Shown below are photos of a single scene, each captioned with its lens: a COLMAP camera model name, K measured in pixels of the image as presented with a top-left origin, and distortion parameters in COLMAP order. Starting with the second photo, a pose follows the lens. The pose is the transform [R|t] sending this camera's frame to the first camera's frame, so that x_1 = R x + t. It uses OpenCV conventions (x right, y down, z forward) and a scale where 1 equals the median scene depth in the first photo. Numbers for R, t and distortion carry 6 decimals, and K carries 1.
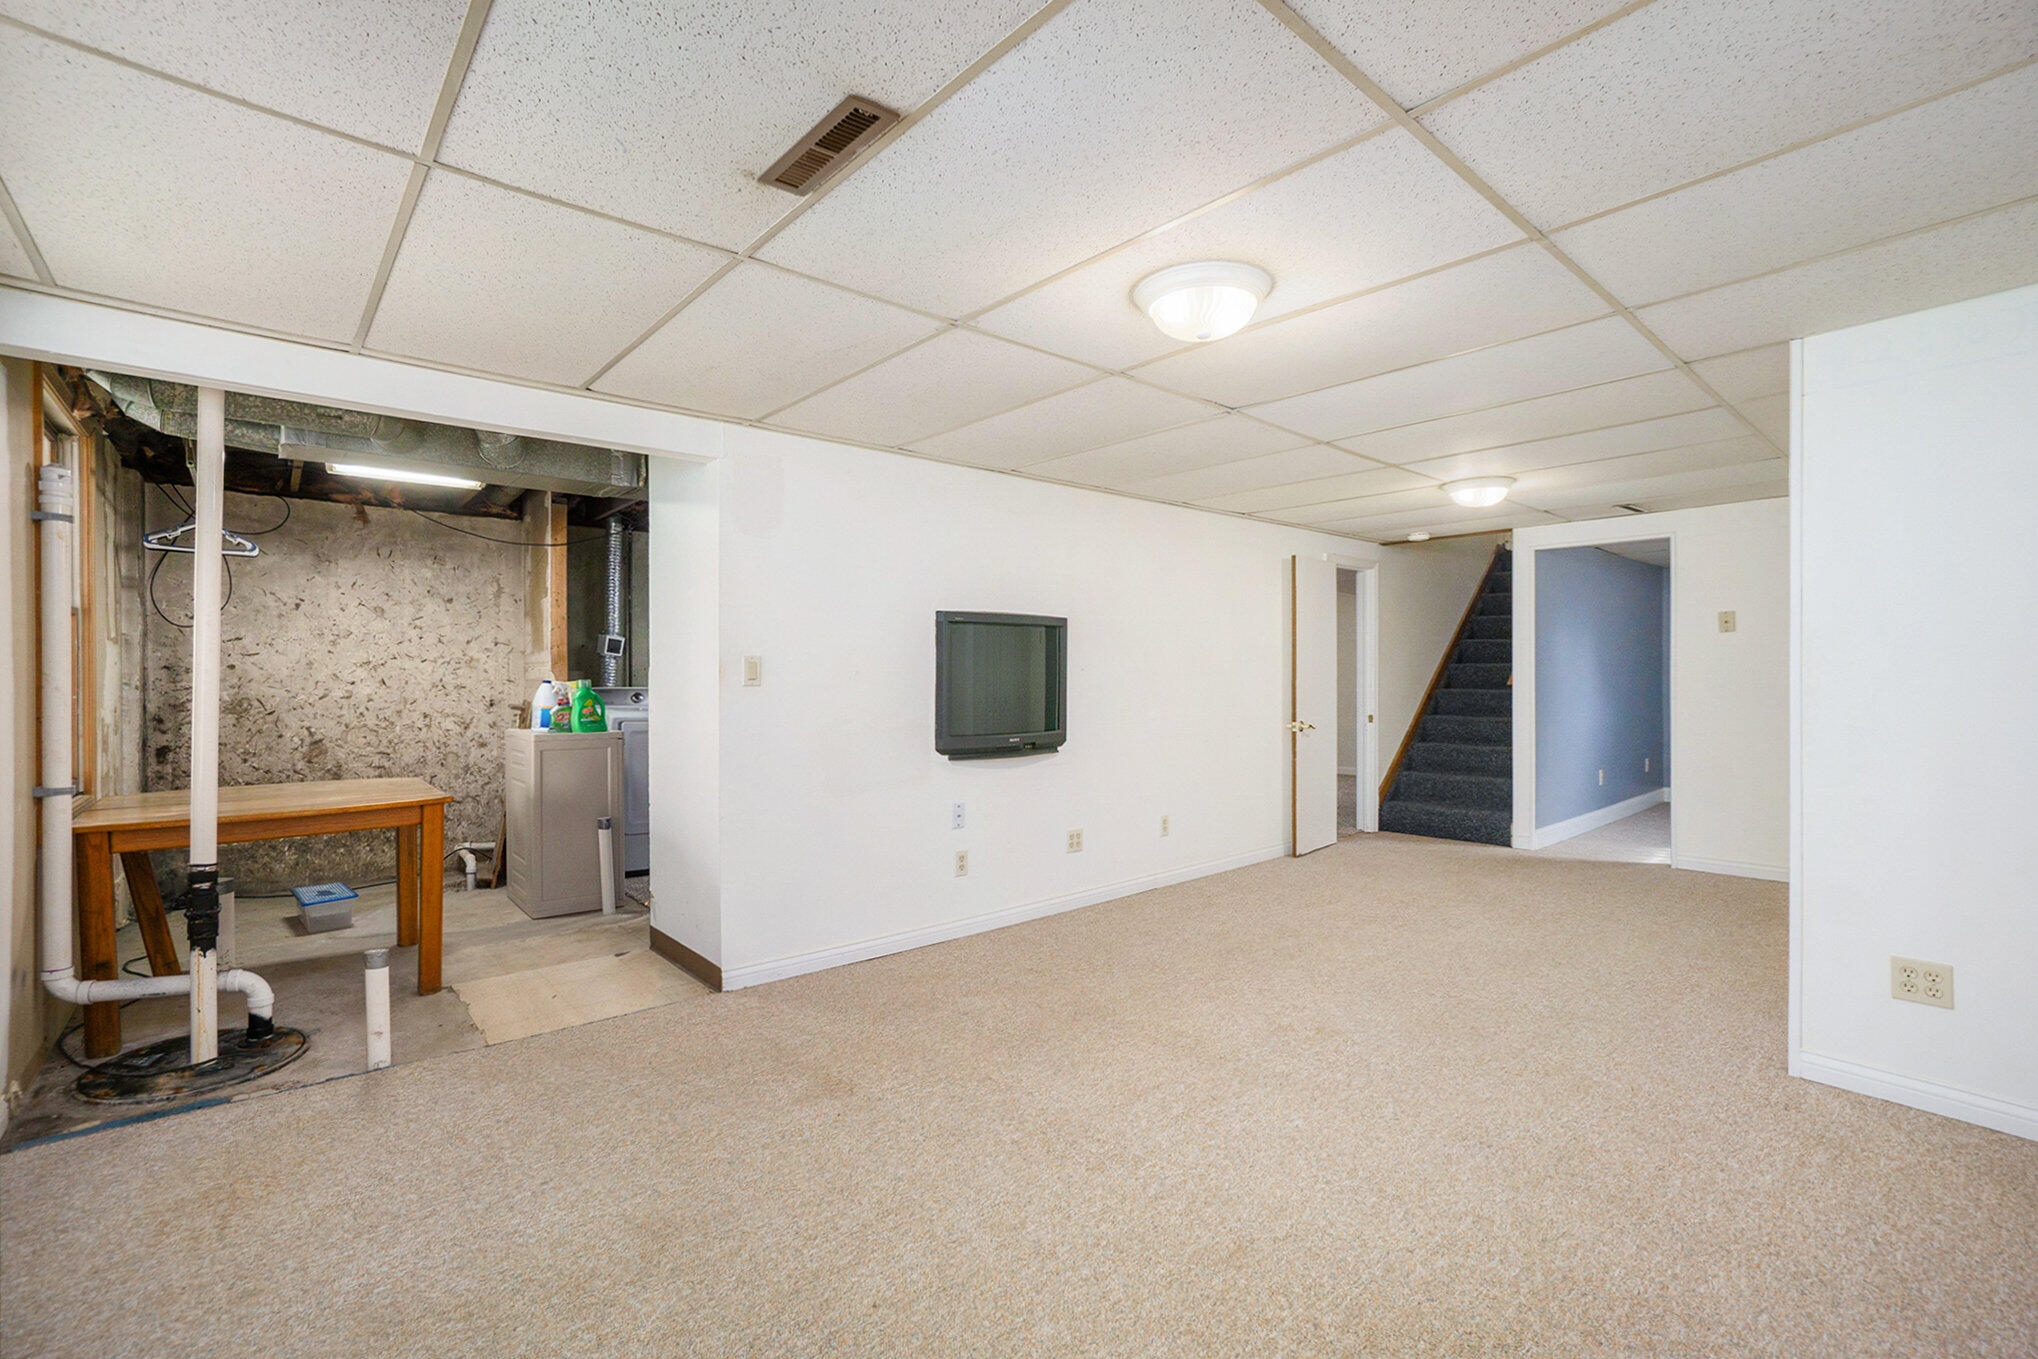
lens RADIAL K [[904.6, 0, 1037.3], [0, 904.6, 677.5], [0, 0, 1]] dist [-0.038687, 0.001414]
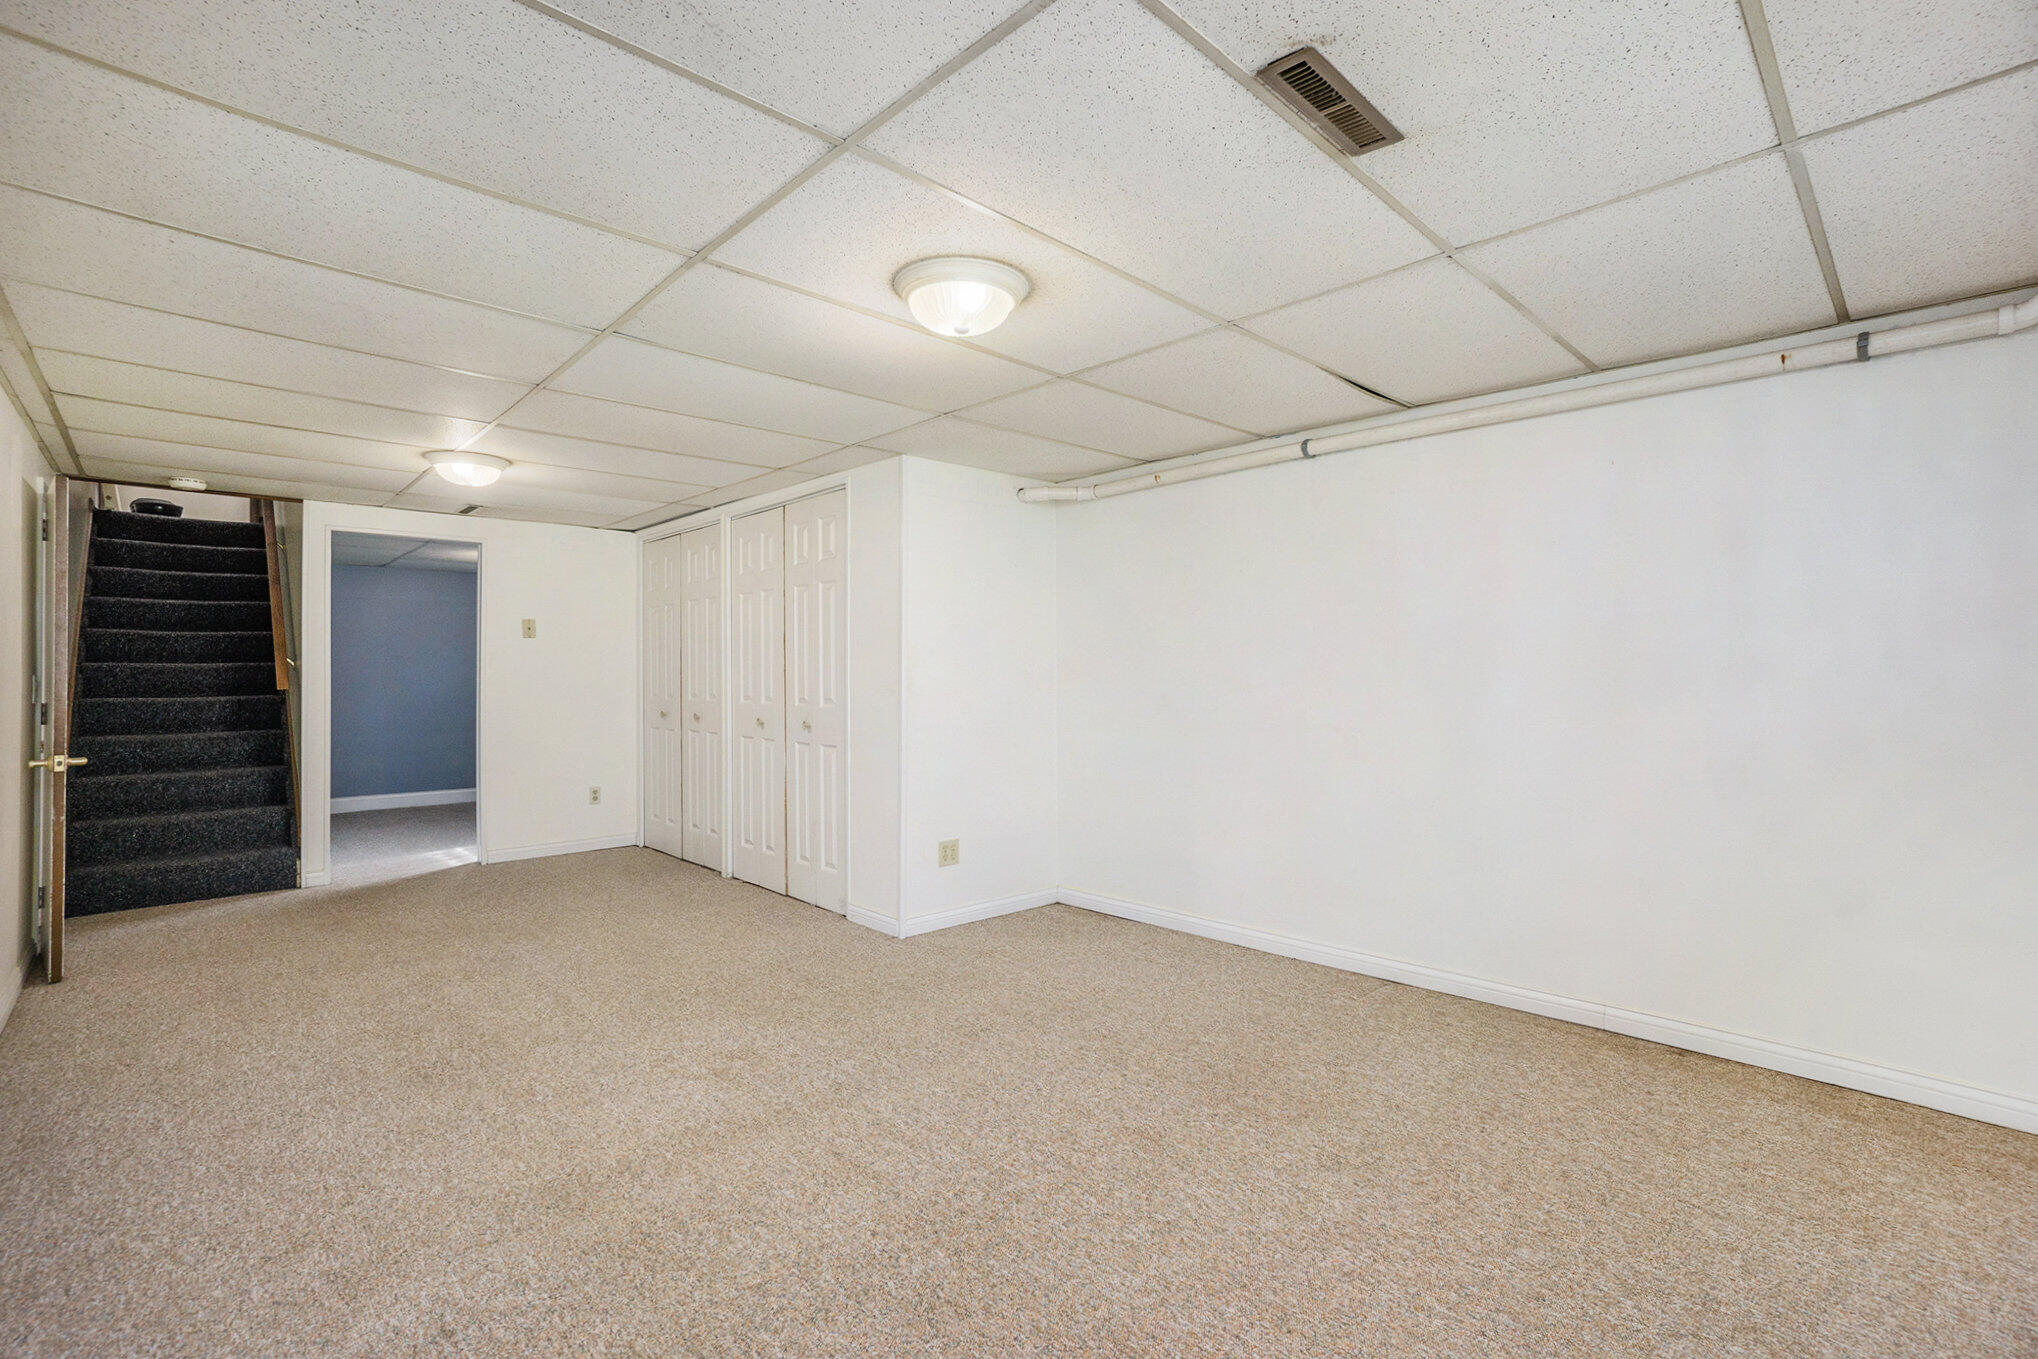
lens RADIAL K [[904.6, 0, 1039.5], [0, 904.6, 673.6], [0, 0, 1]] dist [-0.038687, 0.001414]
pose [[-0.039315, 0.007427, 0.999199, -0.416663], [0.007199, 0.999949, -0.007149, 0.005414], [-0.999201, 0.006912, -0.039366, 0.485108]]
